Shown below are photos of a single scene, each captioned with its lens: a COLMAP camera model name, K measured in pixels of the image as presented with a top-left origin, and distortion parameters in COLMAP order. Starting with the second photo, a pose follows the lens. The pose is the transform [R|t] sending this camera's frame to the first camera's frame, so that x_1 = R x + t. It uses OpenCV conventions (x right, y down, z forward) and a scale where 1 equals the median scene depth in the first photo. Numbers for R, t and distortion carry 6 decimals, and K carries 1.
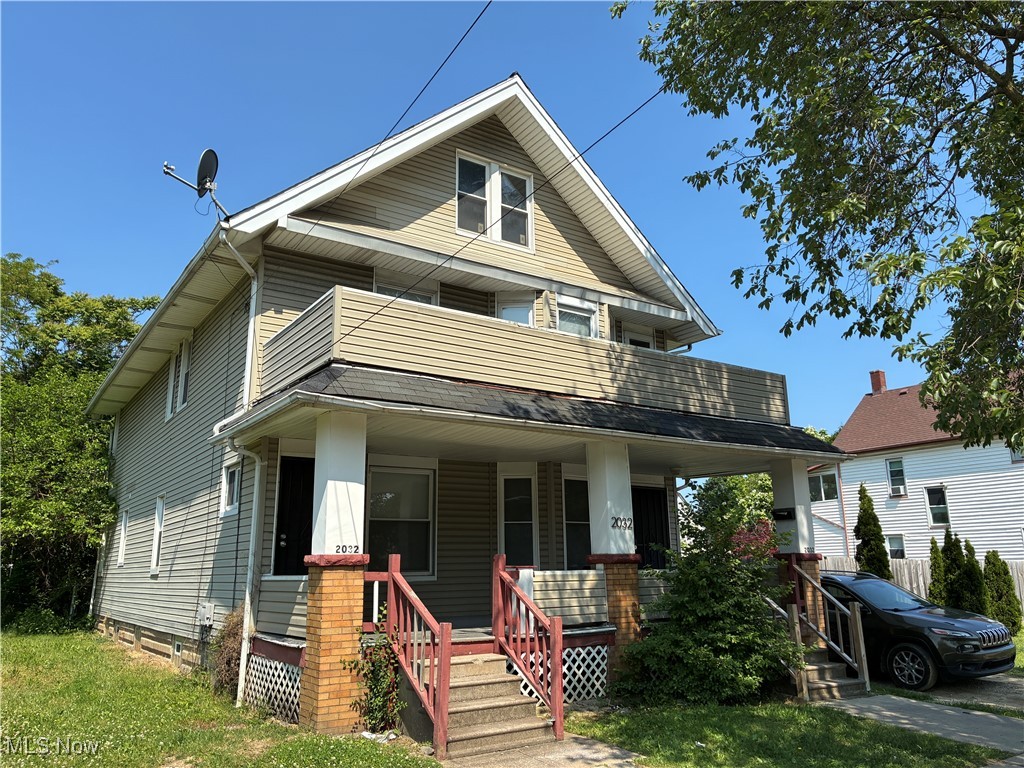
lens RADIAL K [[774.6, 0, 512.0], [0, 774.6, 384.0], [0, 0, 1]] dist [0.004958, 0.001668]
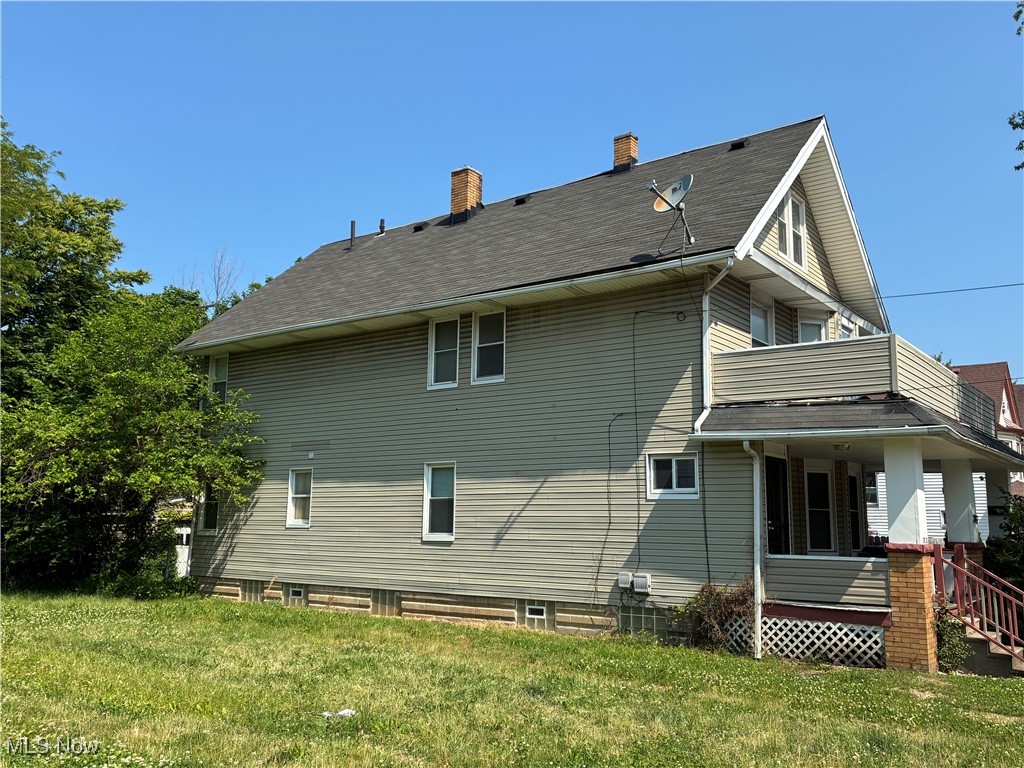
lens RADIAL K [[908.2, 0, 512.0], [0, 908.2, 384.0], [0, 0, 1]] dist [0.038446, 0.000525]
pose [[0.946103, 0.080661, 0.313660, -0.938524], [-0.104955, 0.992584, 0.061328, -0.052714], [-0.306387, -0.090943, 0.947553, -0.175930]]
